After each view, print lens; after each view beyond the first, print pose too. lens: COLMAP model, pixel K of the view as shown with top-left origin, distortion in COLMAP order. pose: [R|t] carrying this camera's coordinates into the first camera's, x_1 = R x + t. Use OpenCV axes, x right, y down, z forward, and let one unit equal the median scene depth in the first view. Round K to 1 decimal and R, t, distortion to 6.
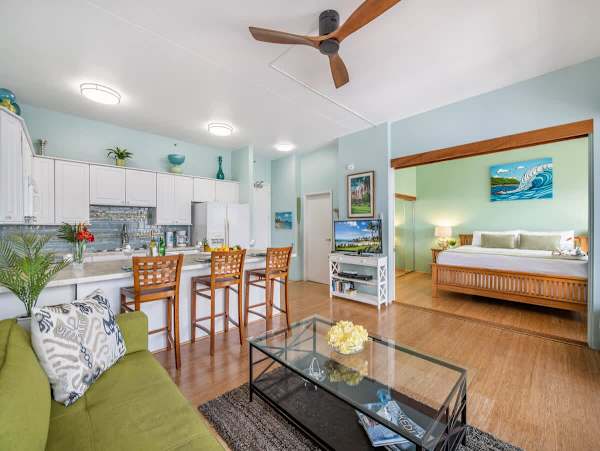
lens RADIAL K [[250.0, 0, 300.0], [0, 250.0, 225.5], [0, 0, 1]] dist [-0.002133, -0.000108]
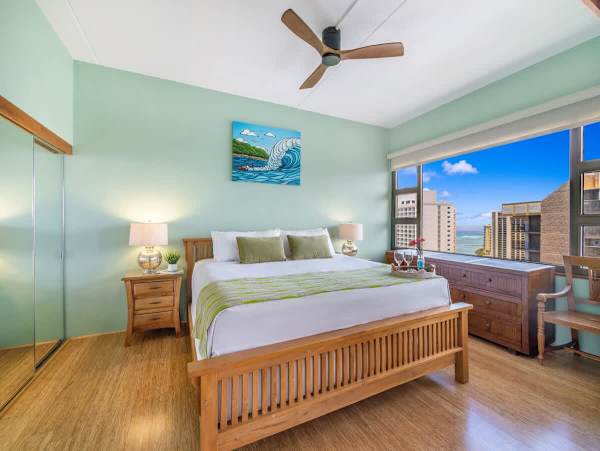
lens RADIAL K [[250.3, 0, 300.0], [0, 250.3, 225.5], [0, 0, 1]] dist [-0.001454, -0.000502]
pose [[0.327312, -0.001895, 0.944914, 0.337269], [-0.008833, 0.999948, 0.005065, 0.006935], [-0.944875, -0.010004, 0.327278, 0.848906]]
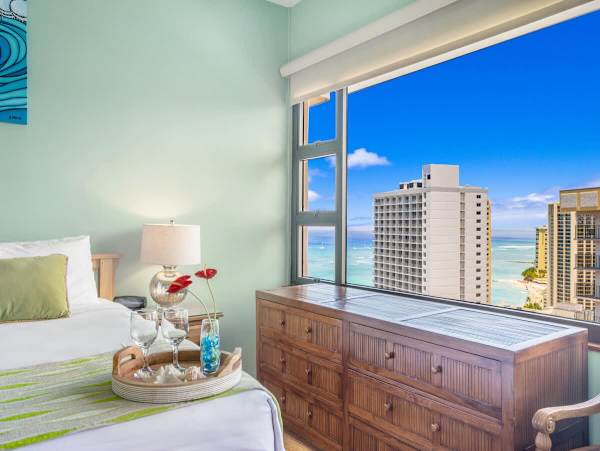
lens RADIAL K [[478.7, 0, 300.0], [0, 478.7, 225.5], [0, 0, 1]] dist [0.006090, 0.003538]
pose [[0.156985, 0.002996, 0.987596, 0.584319], [-0.007907, 0.999967, -0.001777, 0.005464], [-0.987569, -0.007530, 0.157003, 0.678656]]
